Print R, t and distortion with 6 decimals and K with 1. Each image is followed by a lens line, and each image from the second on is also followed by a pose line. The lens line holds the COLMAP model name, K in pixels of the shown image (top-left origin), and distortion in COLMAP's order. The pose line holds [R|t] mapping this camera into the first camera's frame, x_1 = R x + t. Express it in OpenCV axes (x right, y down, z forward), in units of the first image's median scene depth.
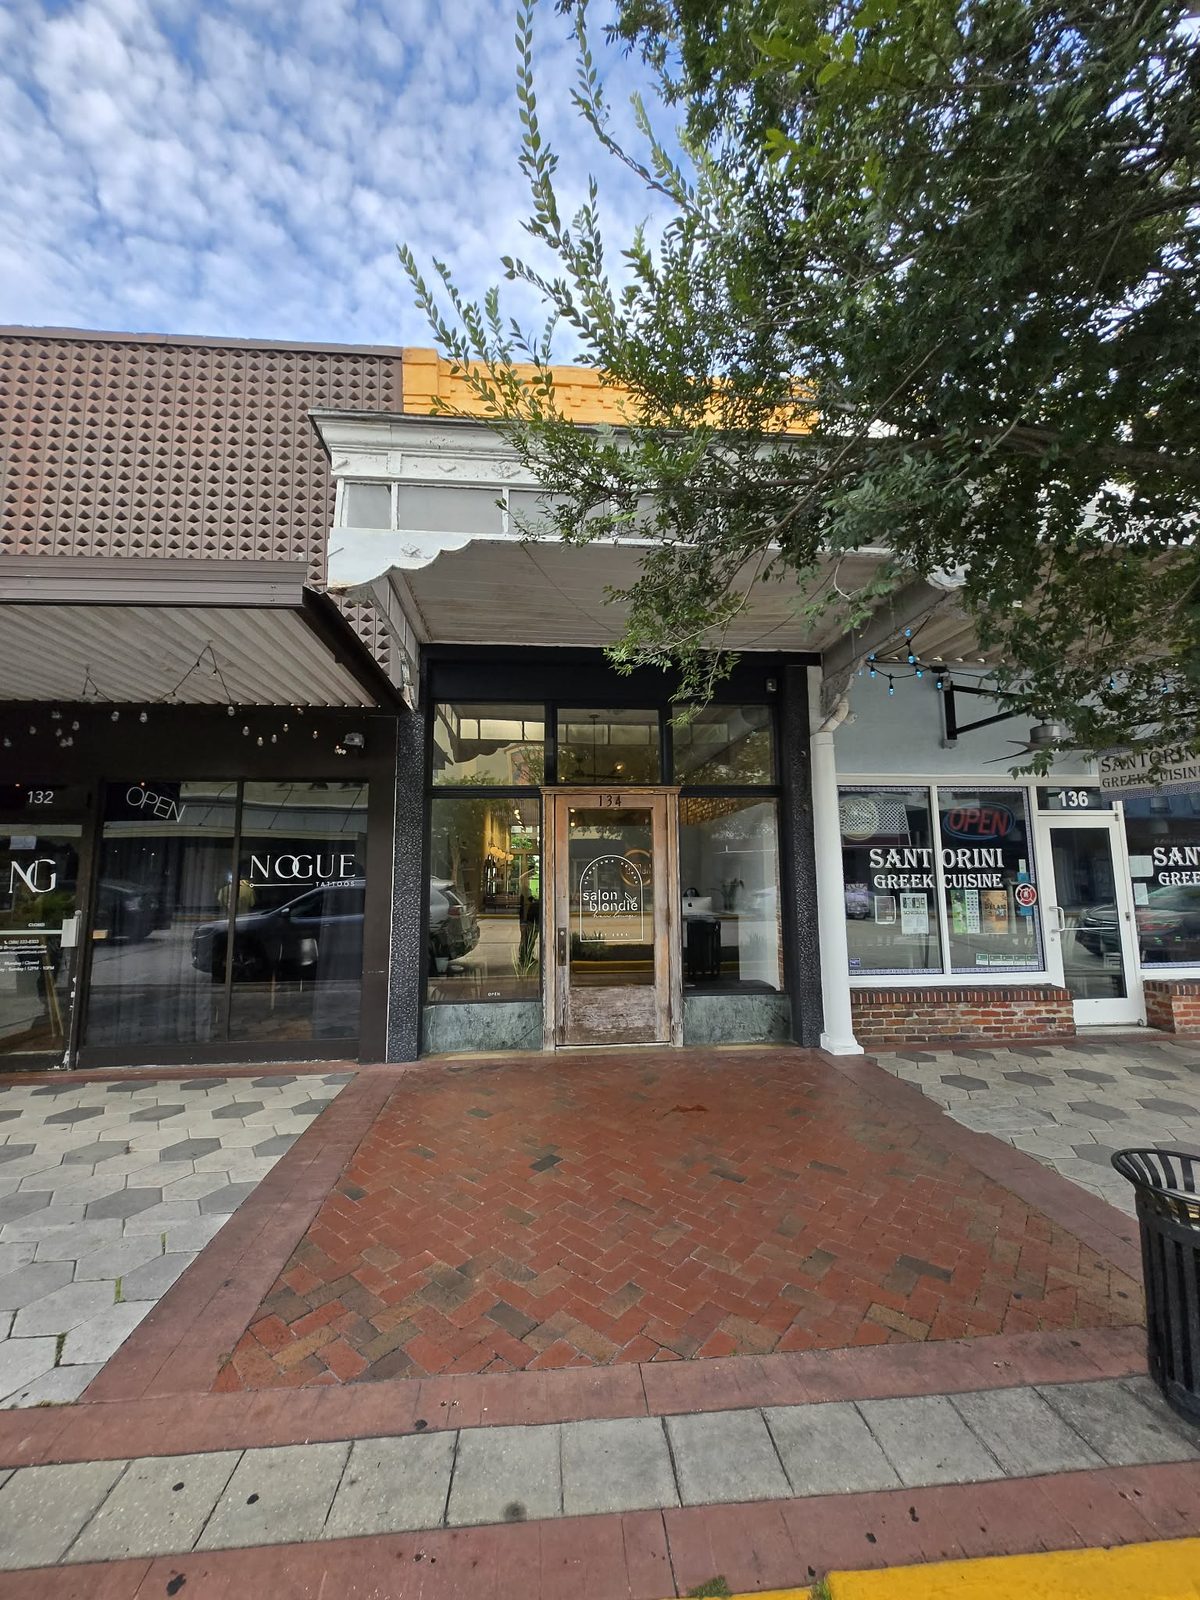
lens RADIAL K [[612.8, 0, 600.0], [0, 612.8, 800.0], [0, 0, 1]] dist [-0.002747, -0.000537]
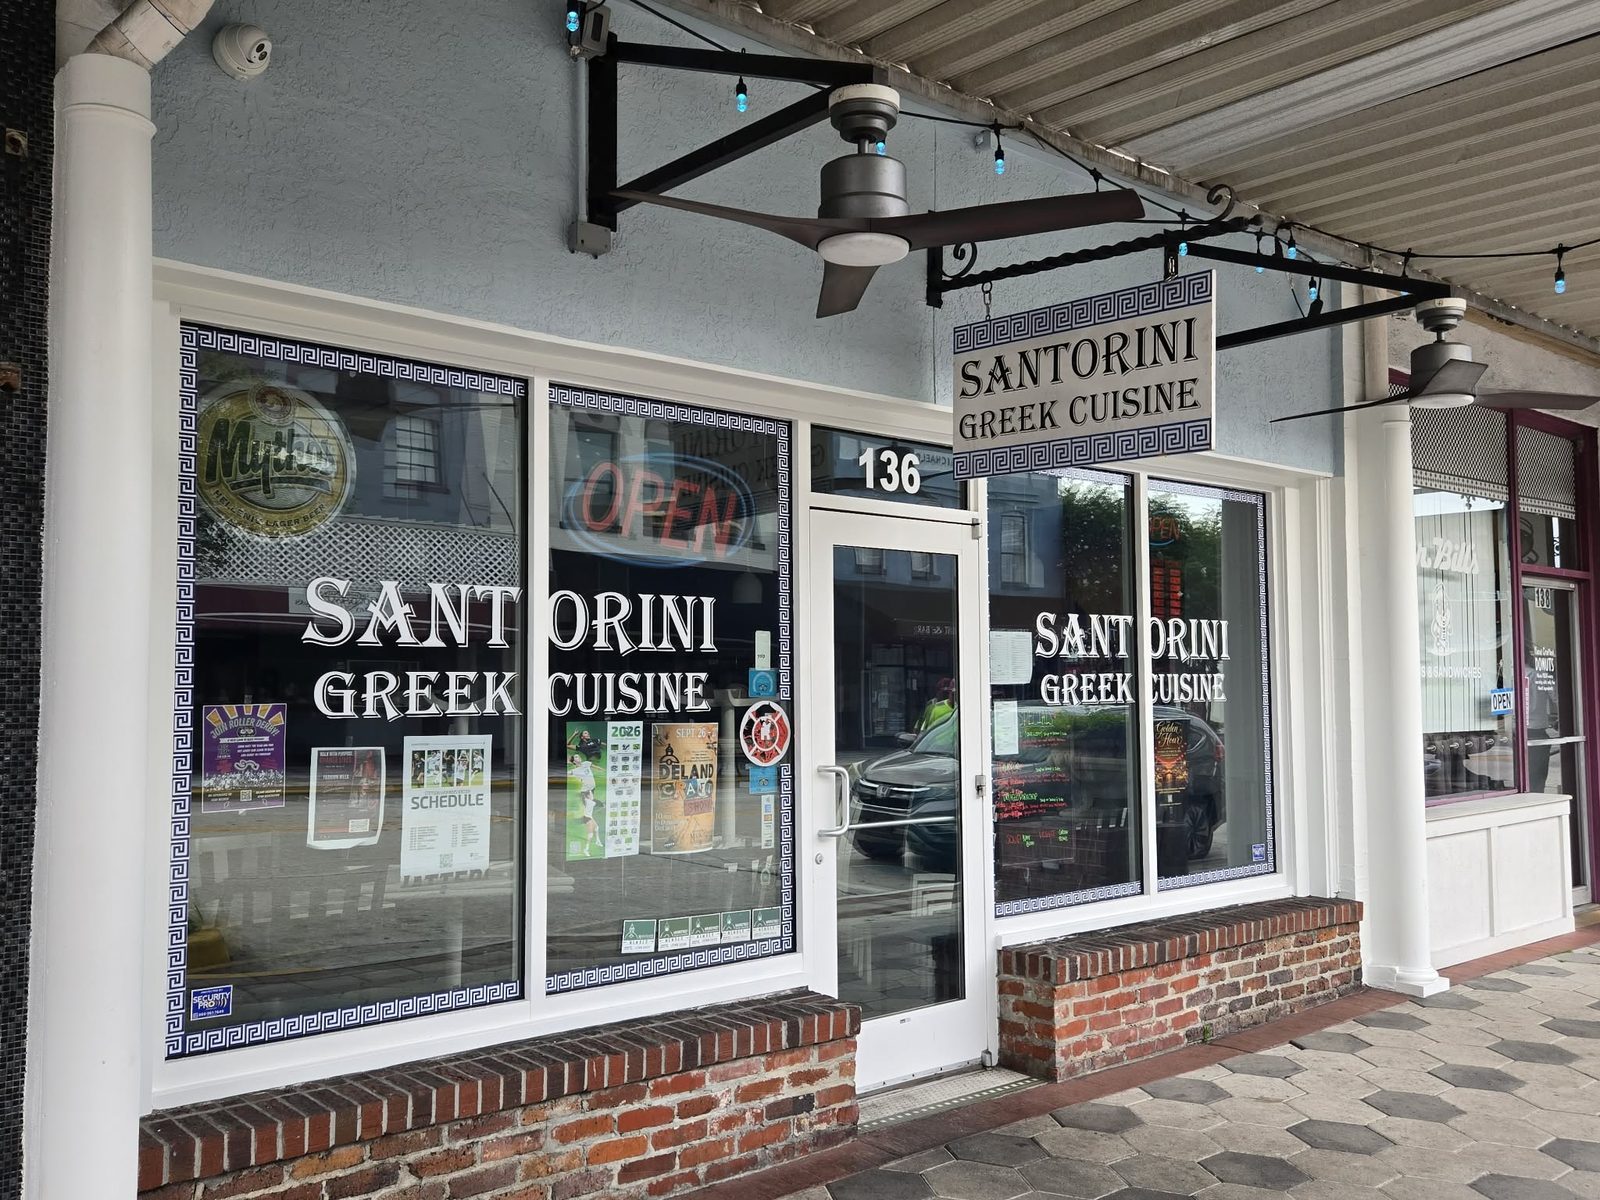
lens RADIAL K [[1460.5, 0, 800.0], [0, 1460.5, 600.0], [0, 0, 1]] dist [0.039494, 0.000522]
pose [[0.806754, 0.038845, 0.589609, 0.230839], [-0.072854, 0.996762, 0.034015, 0.051995], [-0.586379, -0.070397, 0.806972, 0.340231]]
